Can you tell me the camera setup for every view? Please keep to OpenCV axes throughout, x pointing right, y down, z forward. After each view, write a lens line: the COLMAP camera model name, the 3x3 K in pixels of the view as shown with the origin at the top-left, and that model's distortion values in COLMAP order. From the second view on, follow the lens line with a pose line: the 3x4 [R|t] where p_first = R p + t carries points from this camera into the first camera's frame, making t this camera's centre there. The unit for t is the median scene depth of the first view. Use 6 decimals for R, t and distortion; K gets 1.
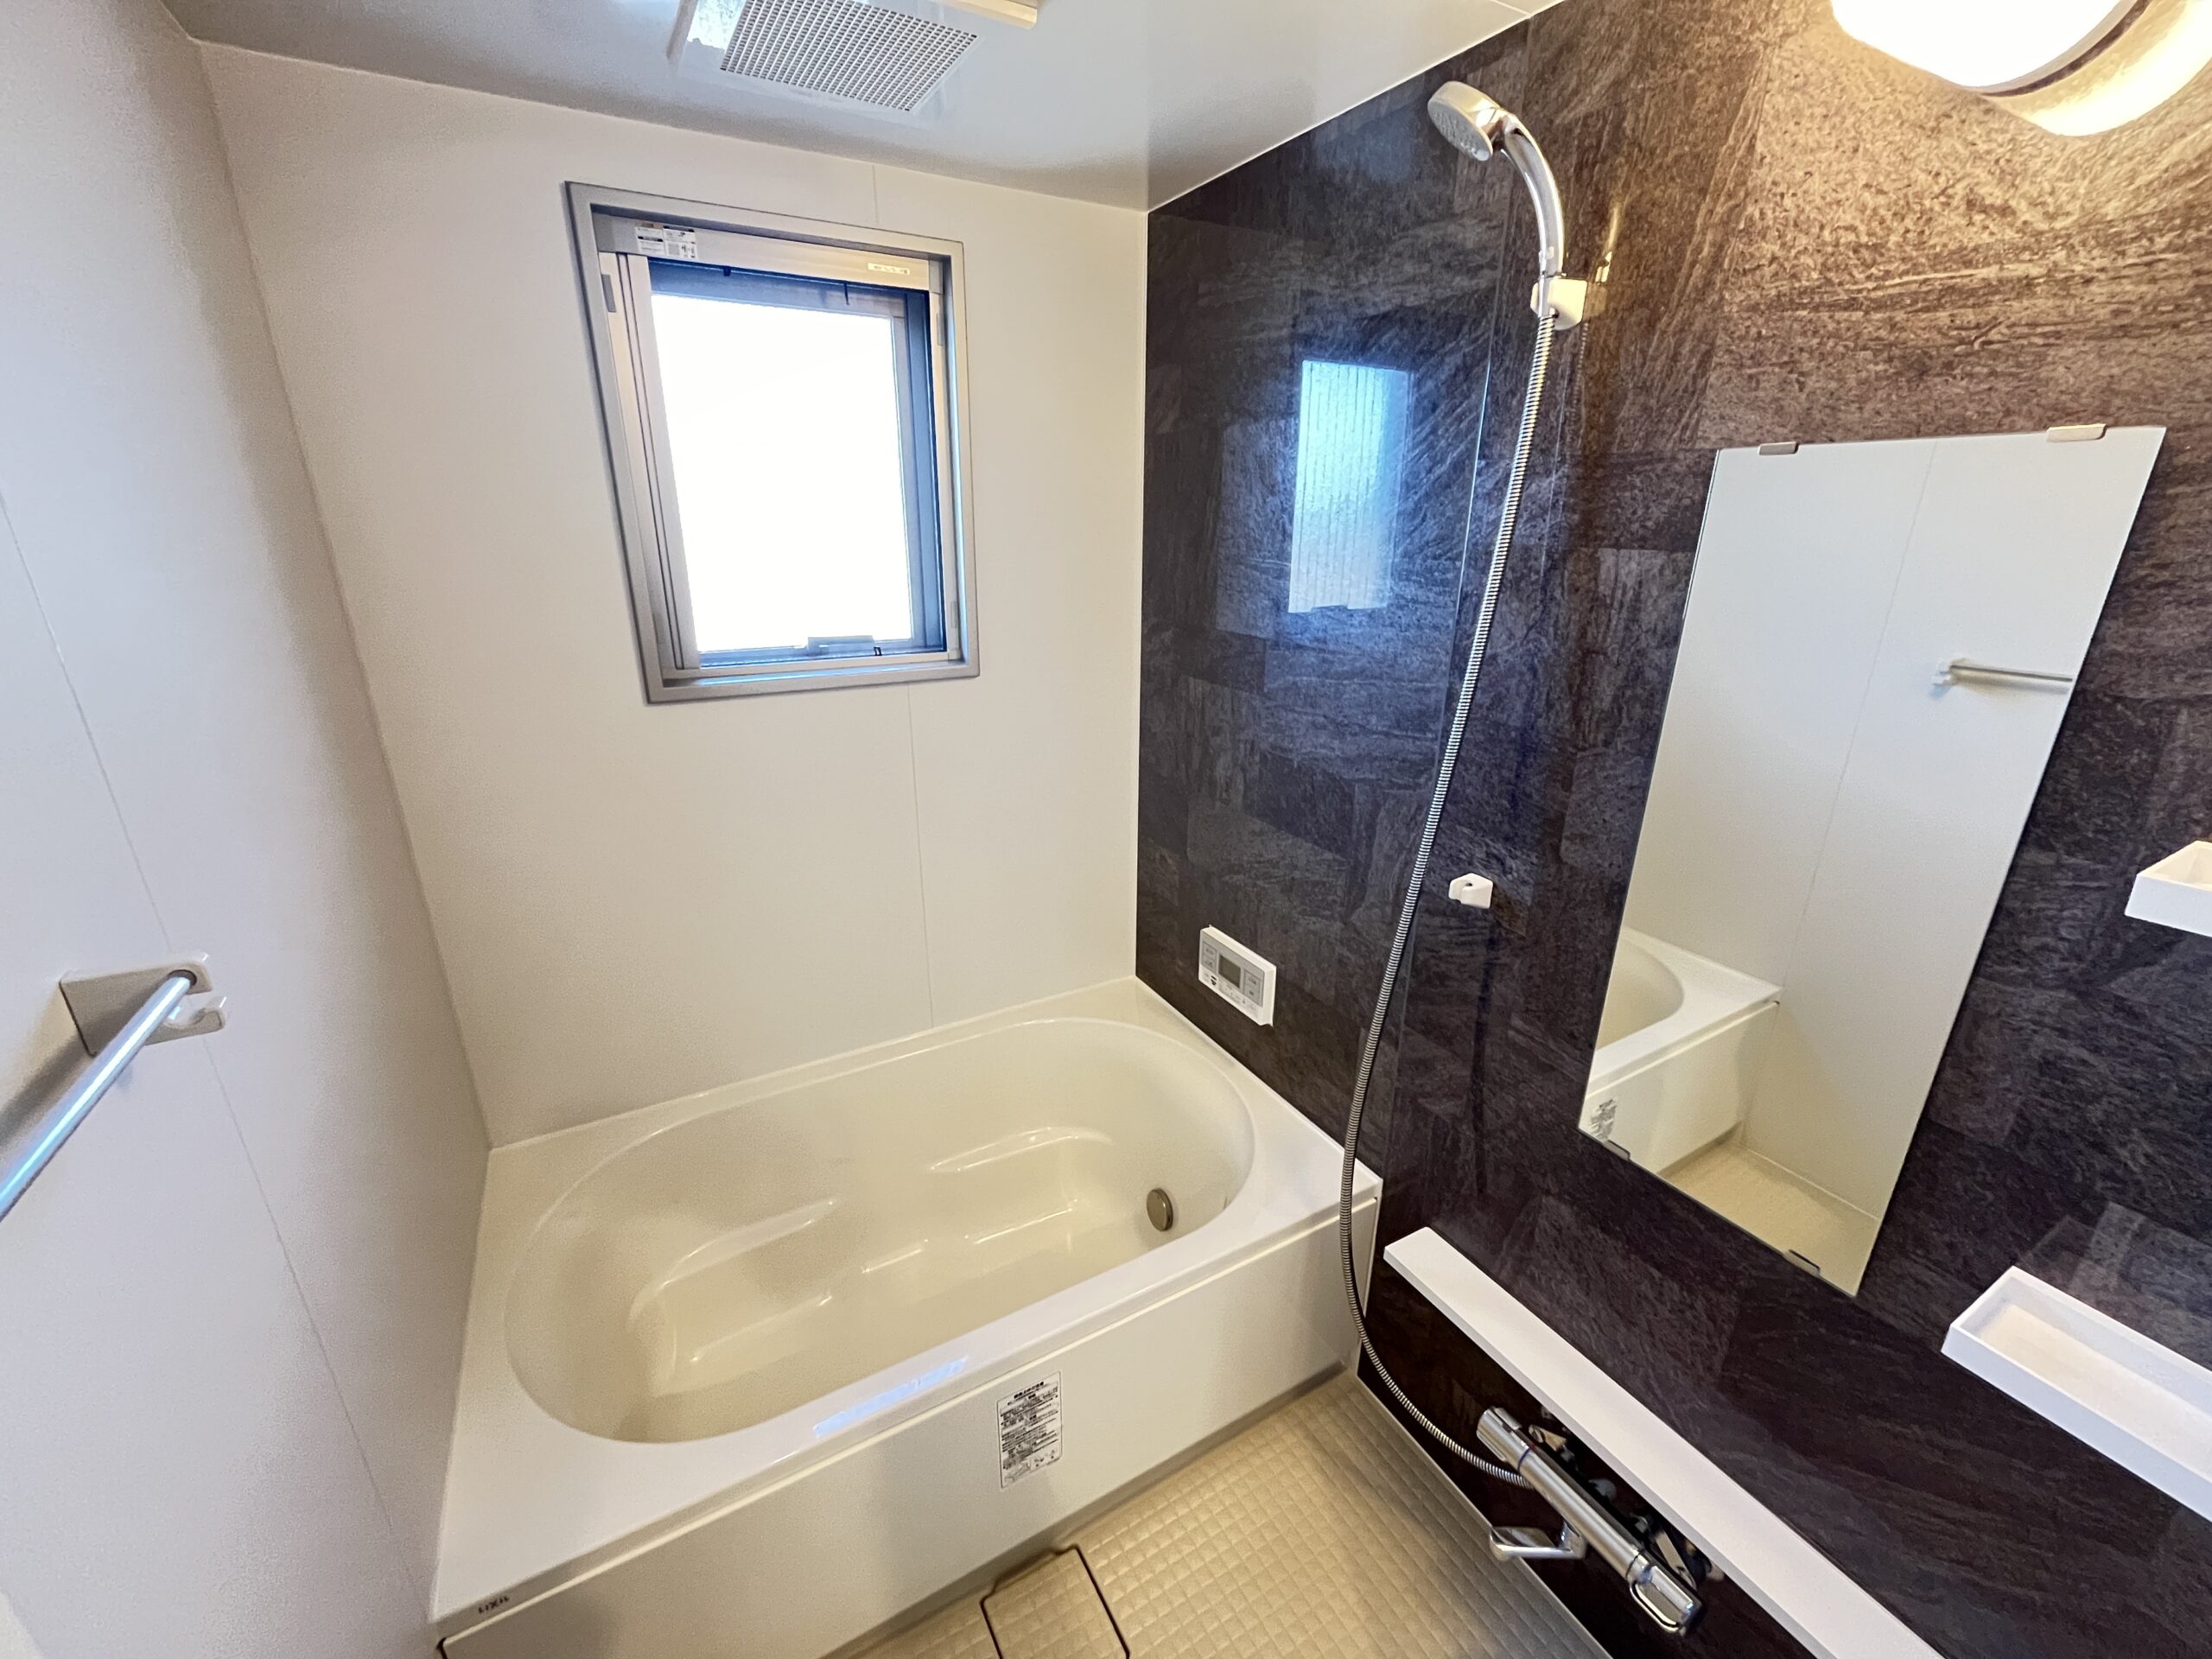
lens RADIAL K [[898.4, 0, 1097.7], [0, 898.4, 827.2], [0, 0, 1]] dist [0.000082, -0.000012]
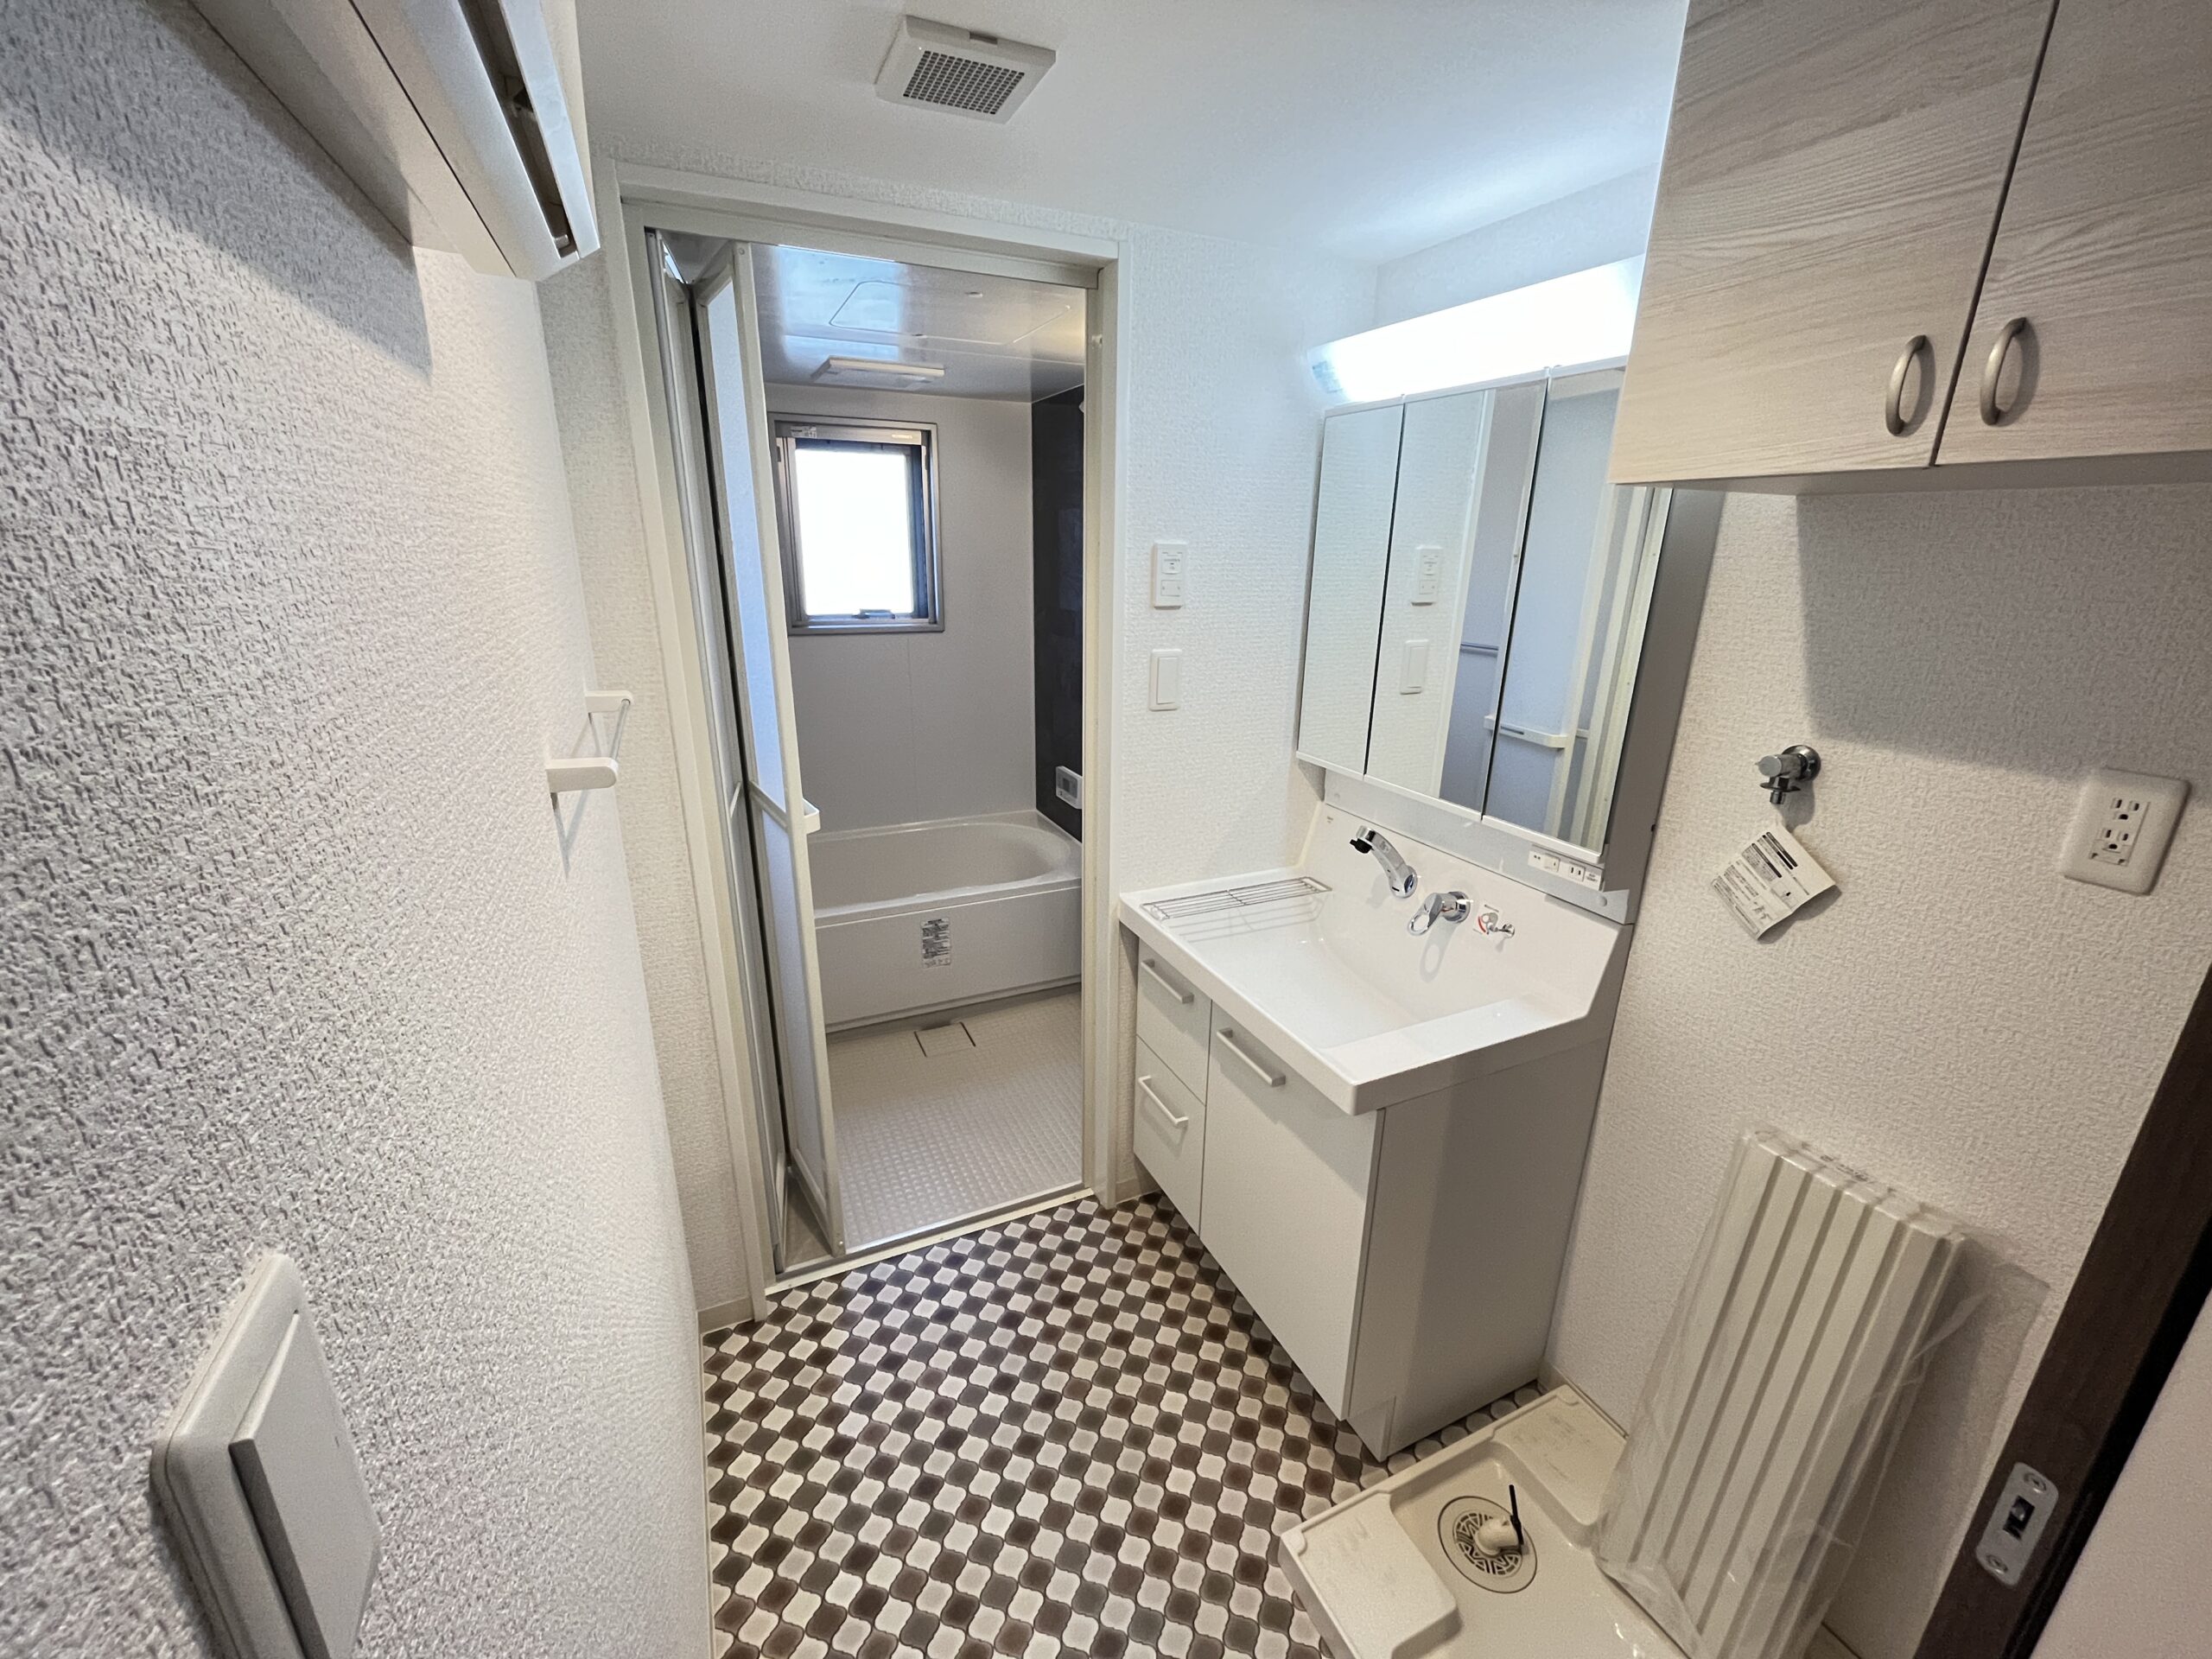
lens RADIAL K [[898.4, 0, 1107.5], [0, 898.4, 829.0], [0, 0, 1]] dist [0.000082, -0.000012]
pose [[0.997632, 0.031822, -0.060980, 0.396603], [-0.033904, 0.998866, -0.033422, 0.352933], [0.059847, 0.035410, 0.997579, -1.028362]]
